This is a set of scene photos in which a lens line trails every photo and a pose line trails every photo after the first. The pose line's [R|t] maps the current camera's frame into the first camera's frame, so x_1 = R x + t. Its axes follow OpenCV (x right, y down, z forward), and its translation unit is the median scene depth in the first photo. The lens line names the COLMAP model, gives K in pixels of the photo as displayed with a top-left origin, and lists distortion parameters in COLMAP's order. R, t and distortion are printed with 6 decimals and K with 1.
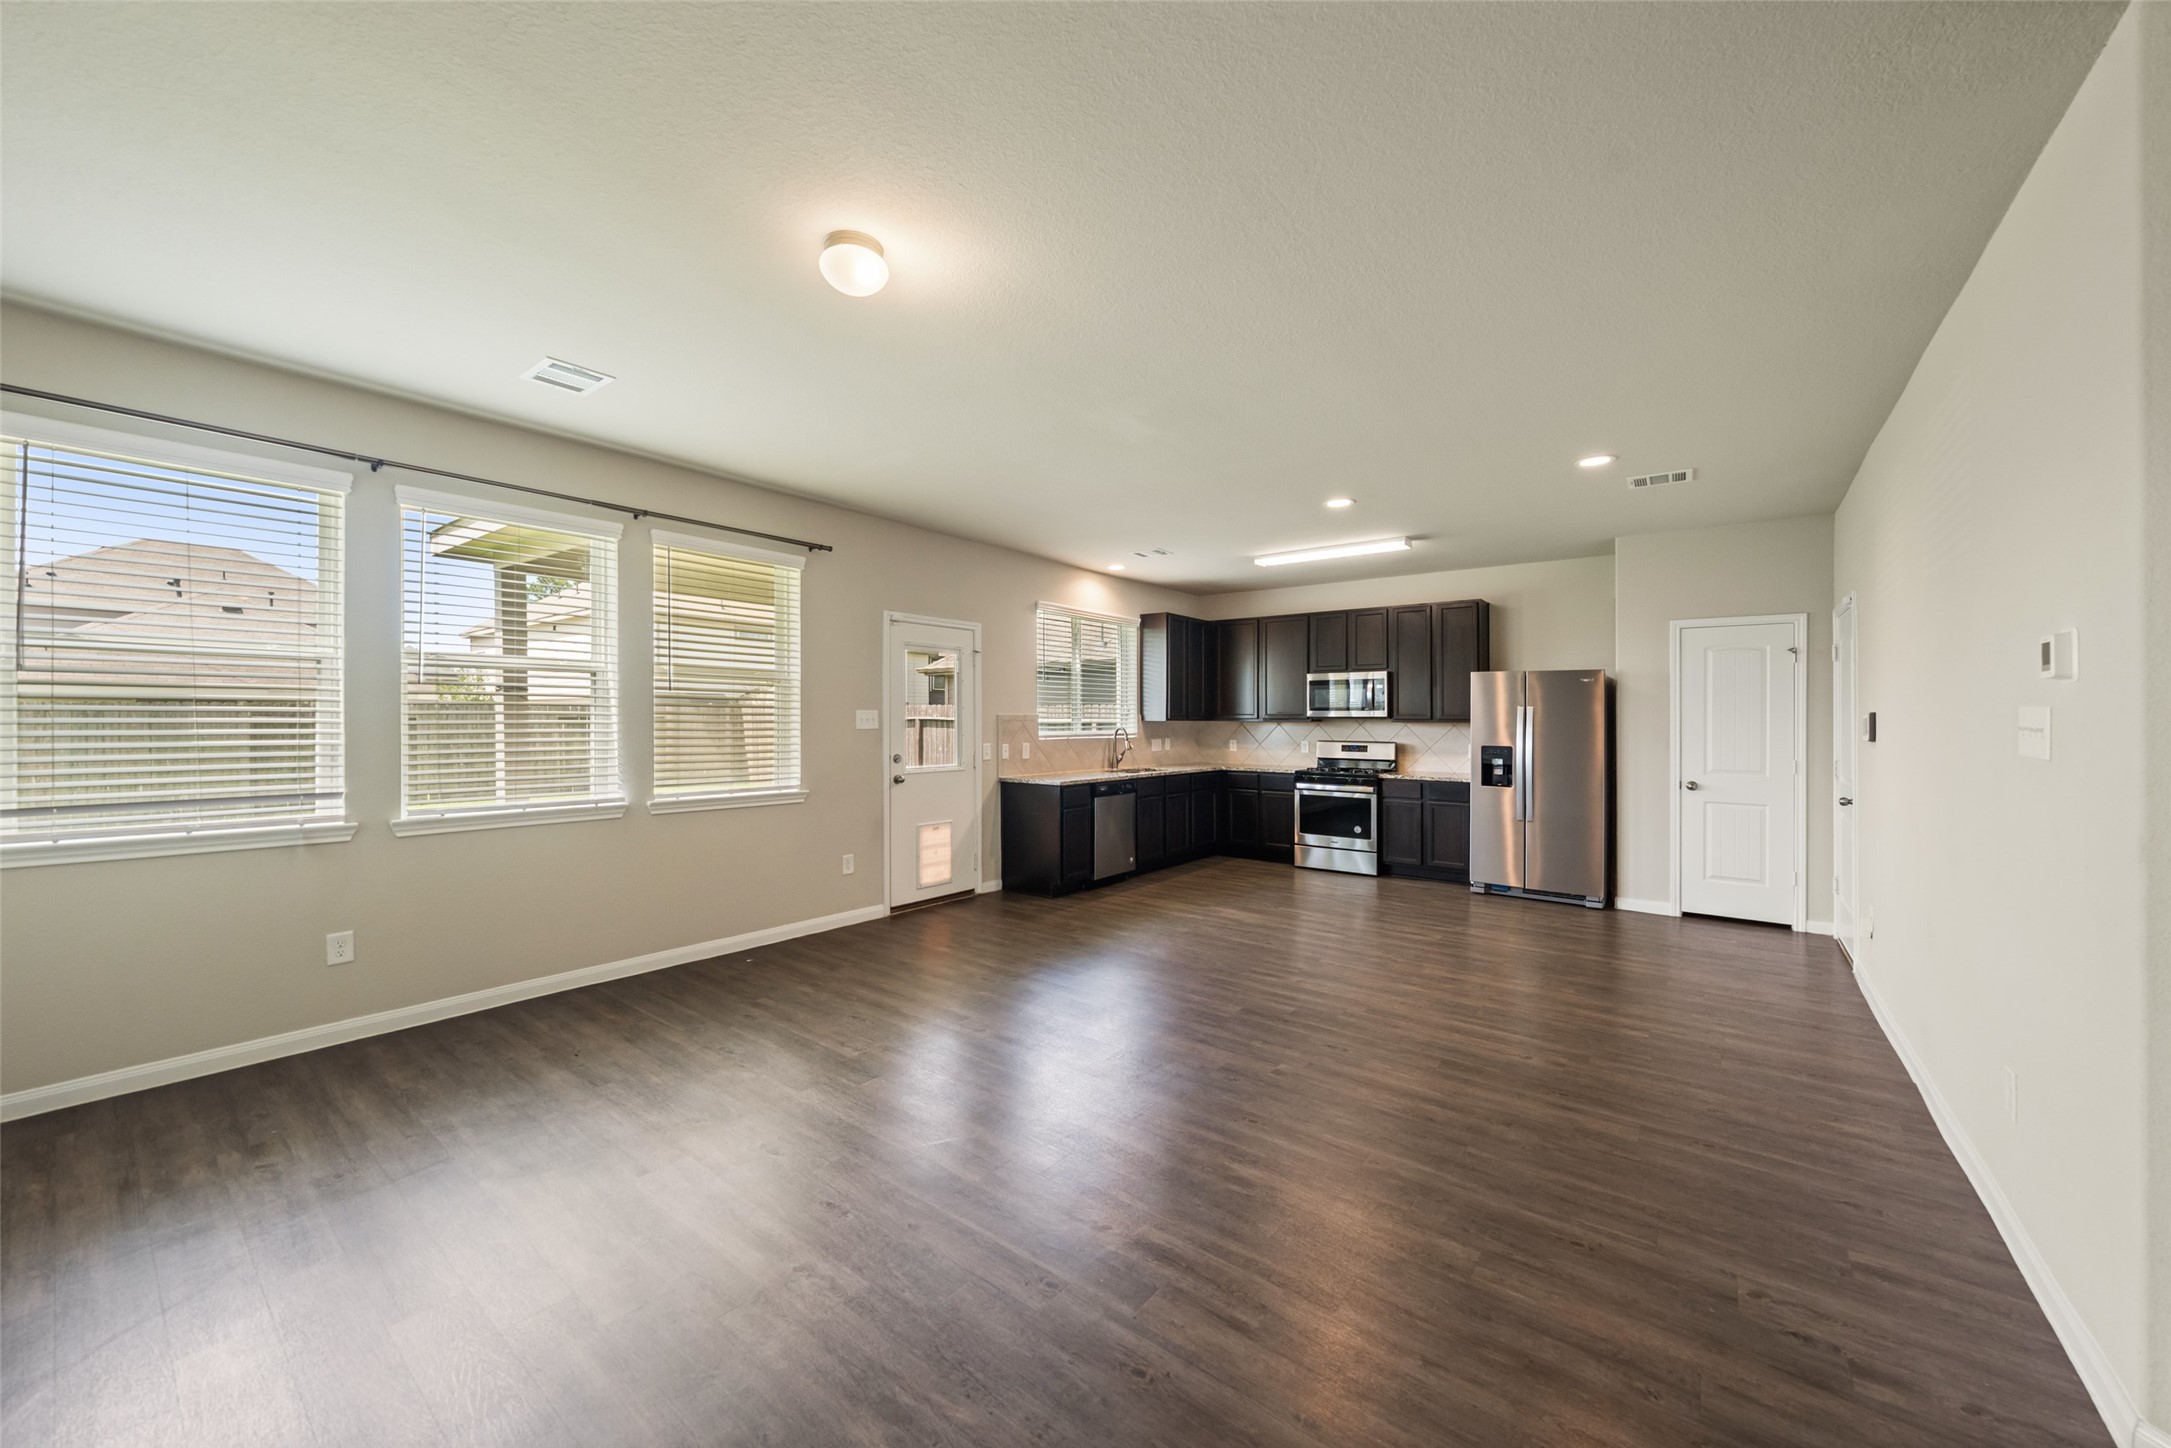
lens RADIAL K [[797.4, 0, 1090.3], [0, 797.4, 723.1], [0, 0, 1]] dist [-0.001134, 0.000002]
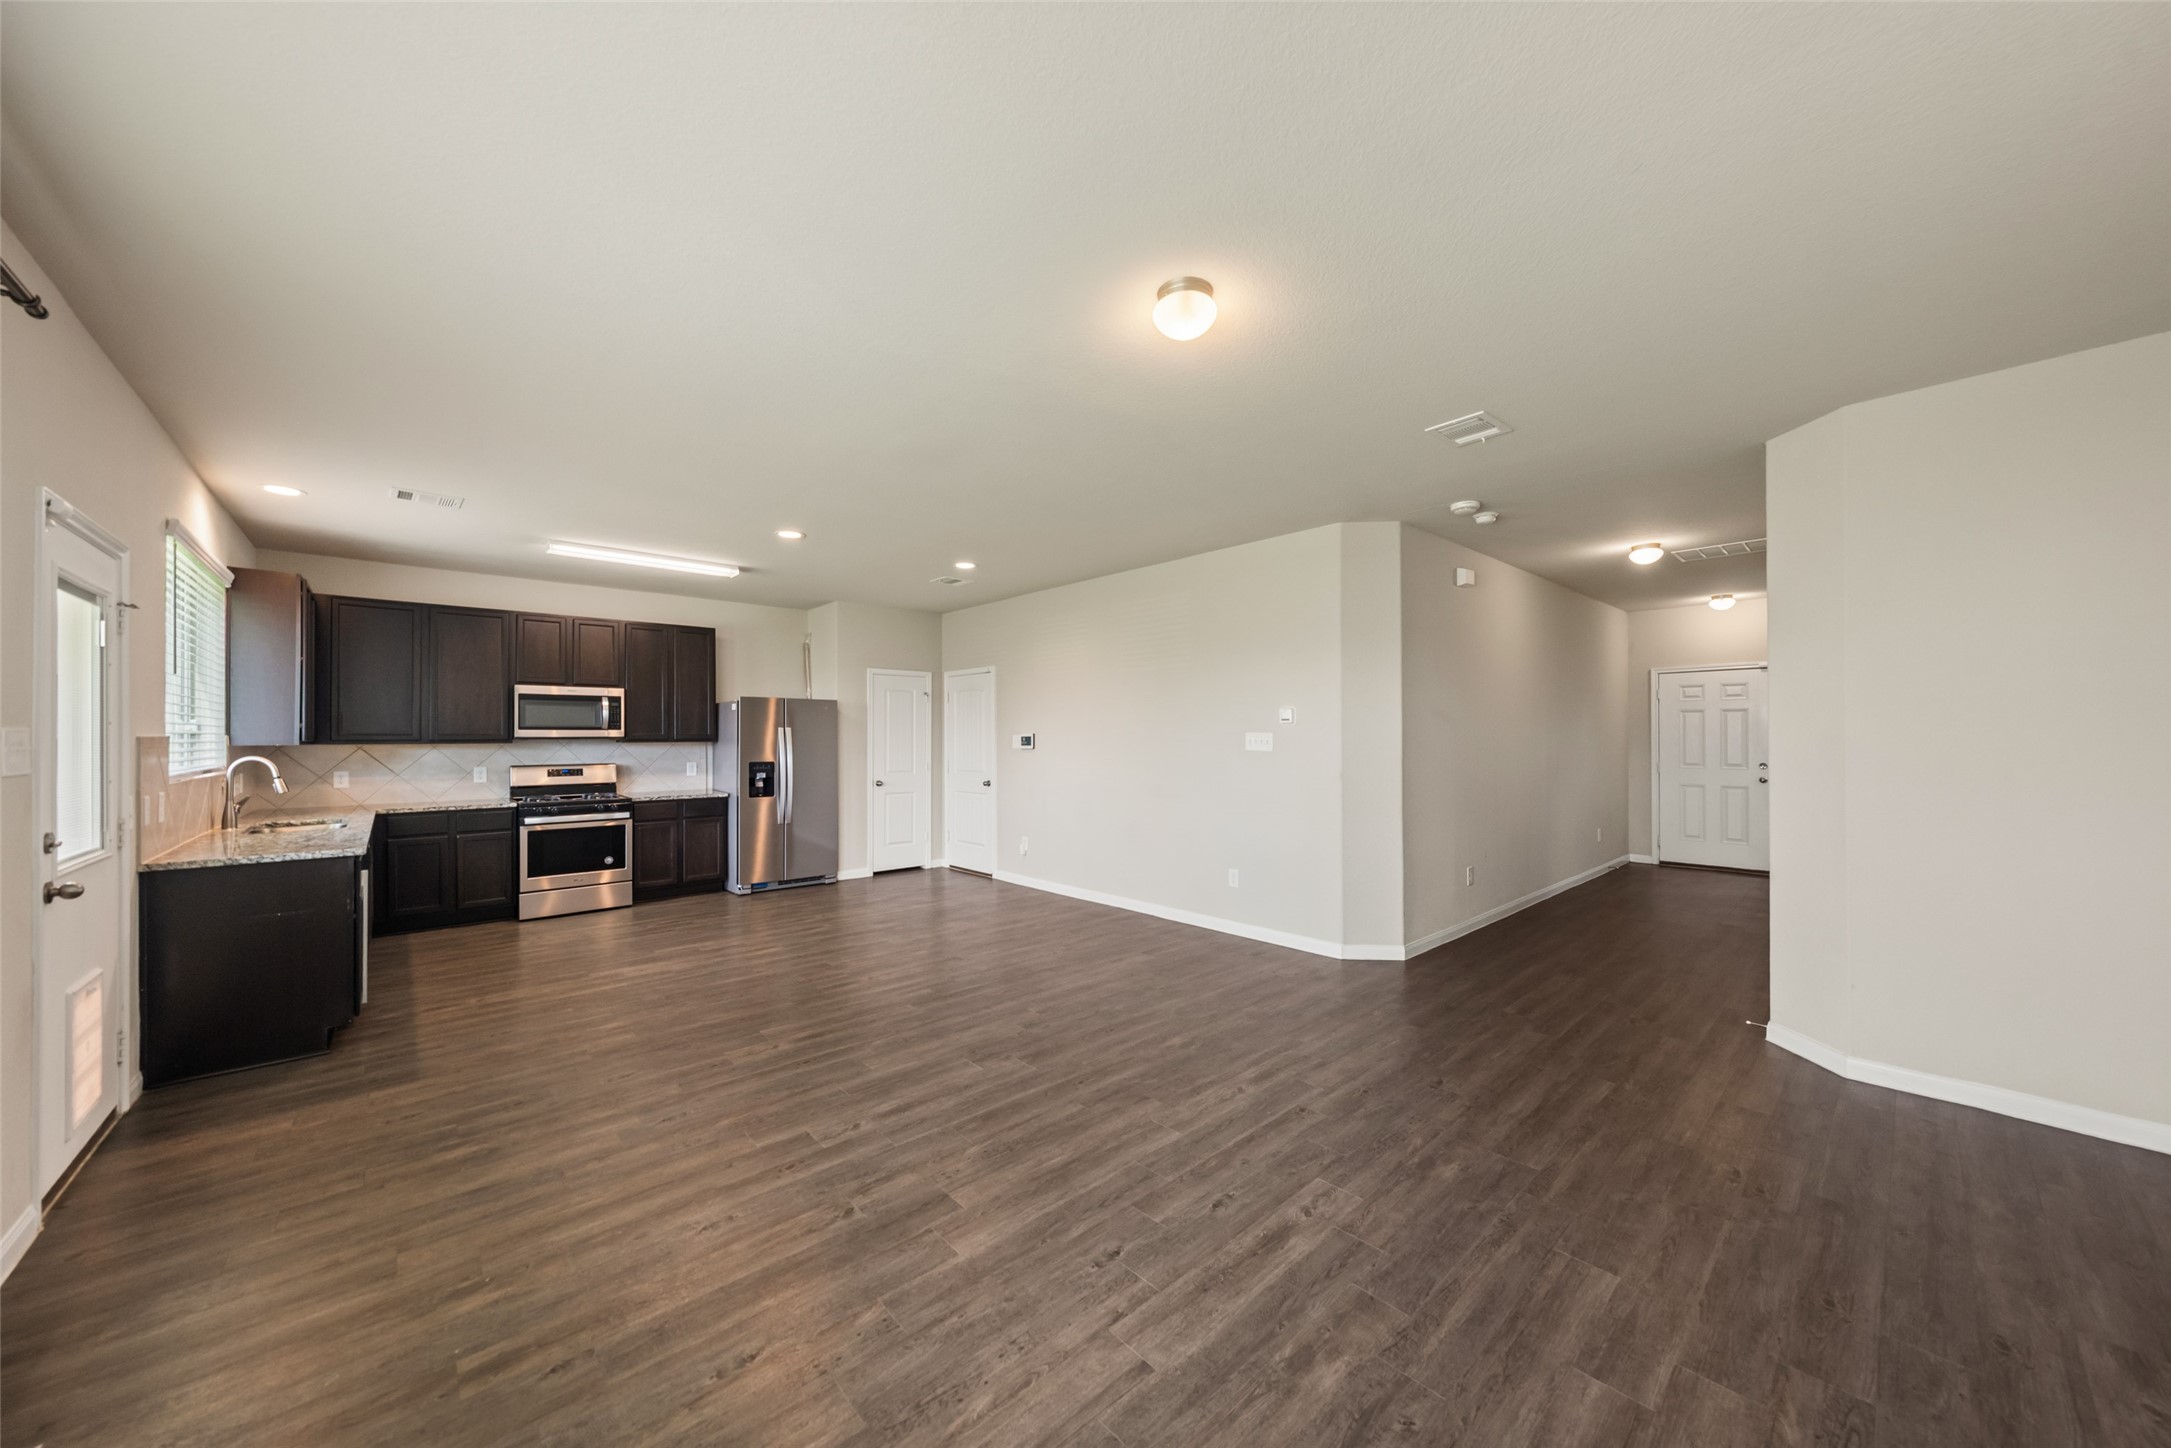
lens RADIAL K [[753.5, 0, 1081.4], [0, 753.5, 743.2], [0, 0, 1]] dist [-0.001404, 0.000061]
pose [[0.183760, -0.013535, 0.982878, -0.488286], [0.009648, 0.999882, 0.011965, -0.006981], [-0.982924, 0.007284, 0.183869, 0.363230]]
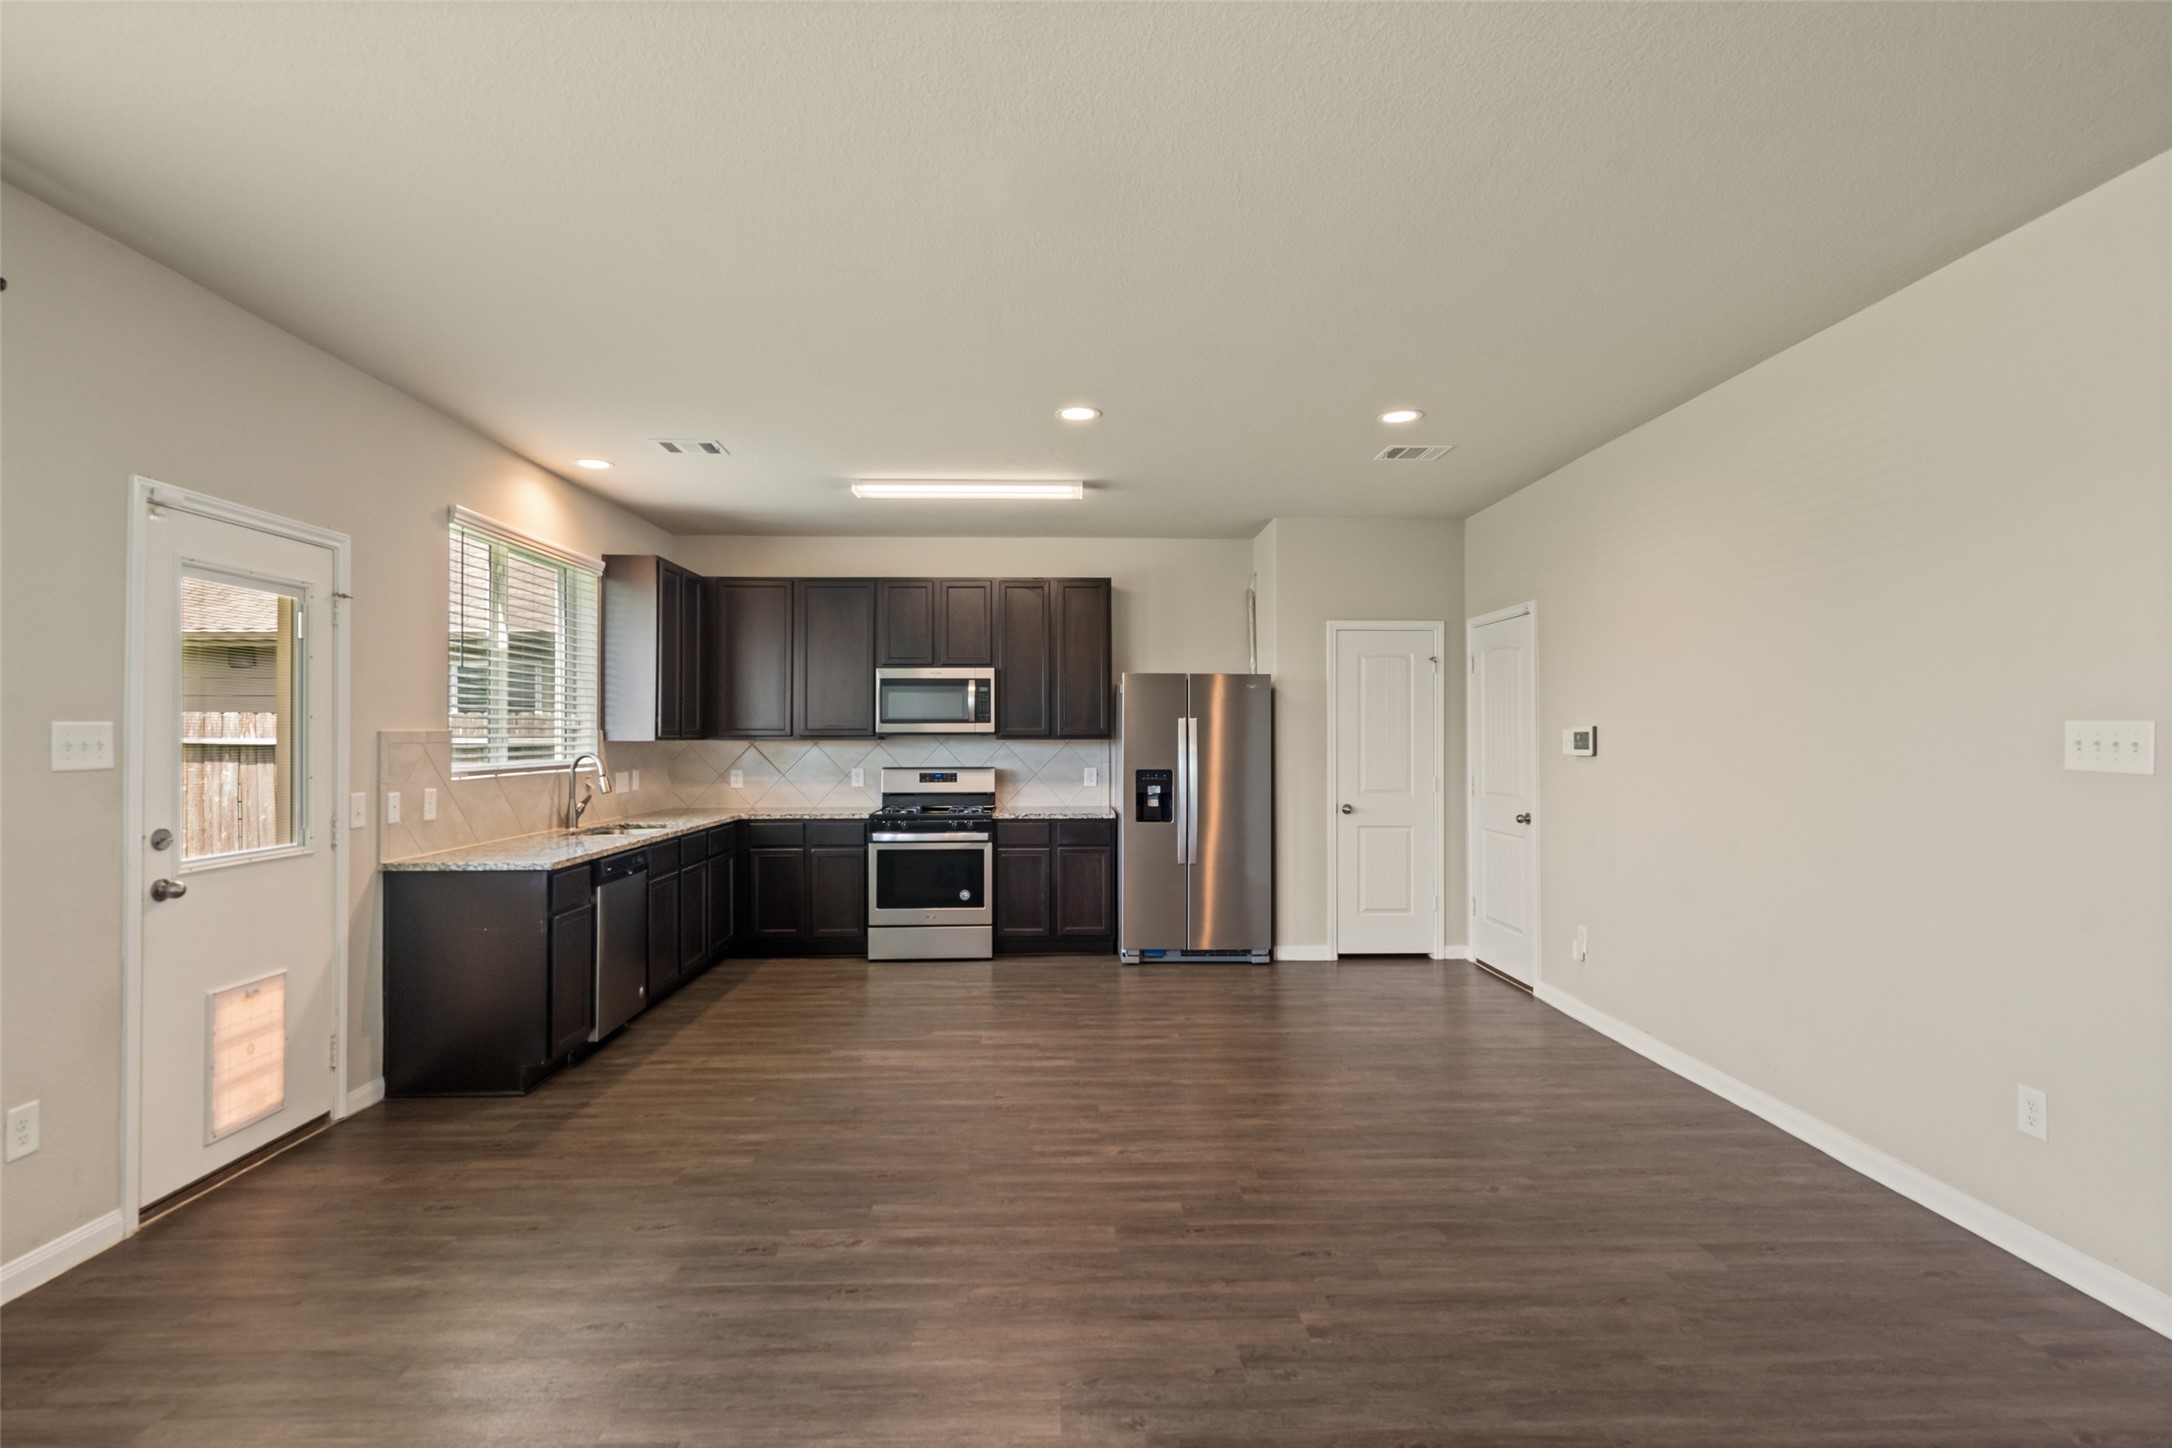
lens RADIAL K [[1075.9, 0, 1086.1], [0, 1075.9, 726.9], [0, 0, 1]] dist [0.003913, 0.000340]
pose [[0.772171, -0.001004, 0.635414, -0.209543], [0.008774, 0.999920, -0.009083, -0.003897], [-0.635354, 0.012589, 0.772119, 0.247869]]
